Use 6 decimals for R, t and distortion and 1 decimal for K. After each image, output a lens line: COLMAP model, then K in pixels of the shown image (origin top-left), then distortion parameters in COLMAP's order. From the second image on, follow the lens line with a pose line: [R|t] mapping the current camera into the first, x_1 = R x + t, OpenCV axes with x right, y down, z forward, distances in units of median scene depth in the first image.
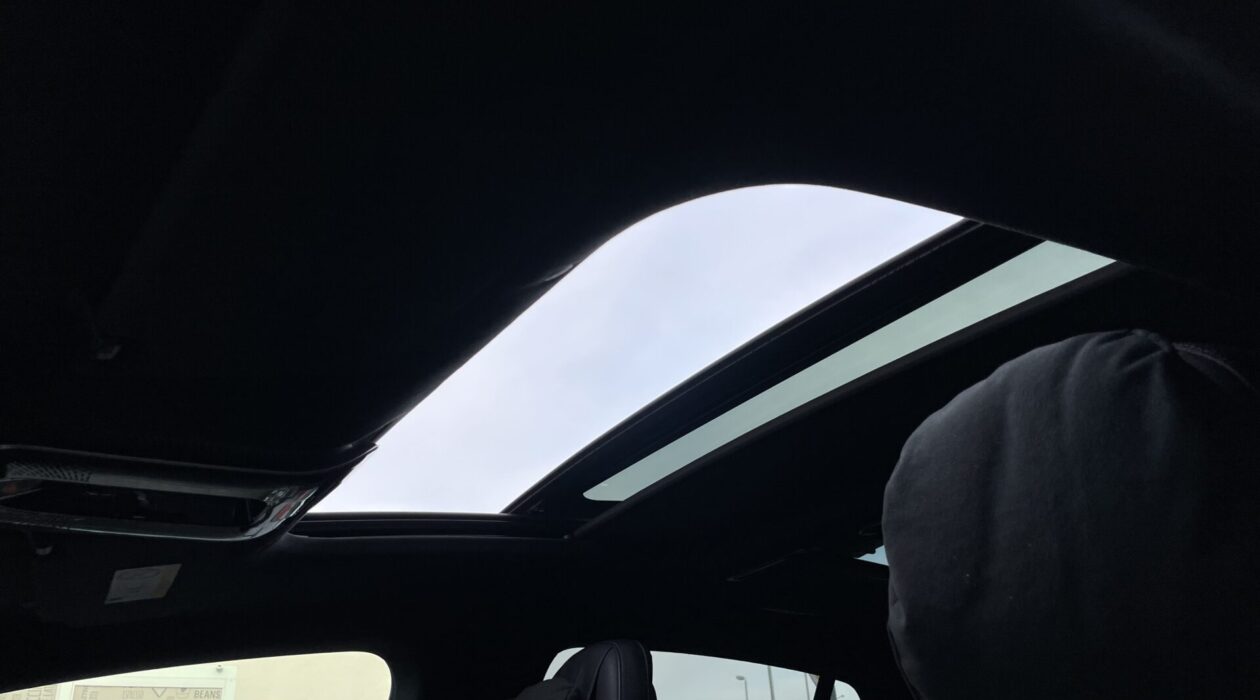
lens RADIAL K [[941.6, 0, 630.2], [0, 941.6, 312.6], [0, 0, 1]] dist [0.012660, 0.006373]
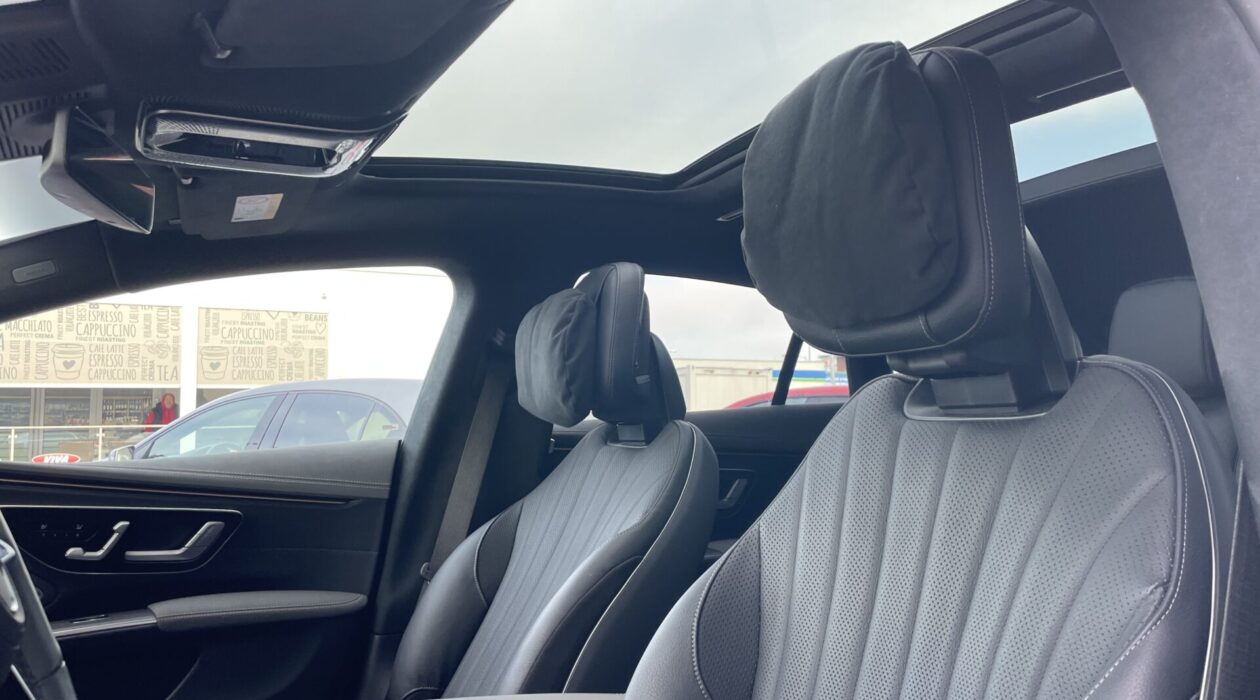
lens RADIAL K [[961.6, 0, 630.0], [0, 961.6, 350.0], [0, 0, 1]] dist [0.092016, -0.126802]
pose [[0.996669, 0.027221, -0.076877, 0.170070], [0.005264, 0.919218, 0.393715, -0.093807], [0.081384, -0.392808, 0.916012, -0.410689]]
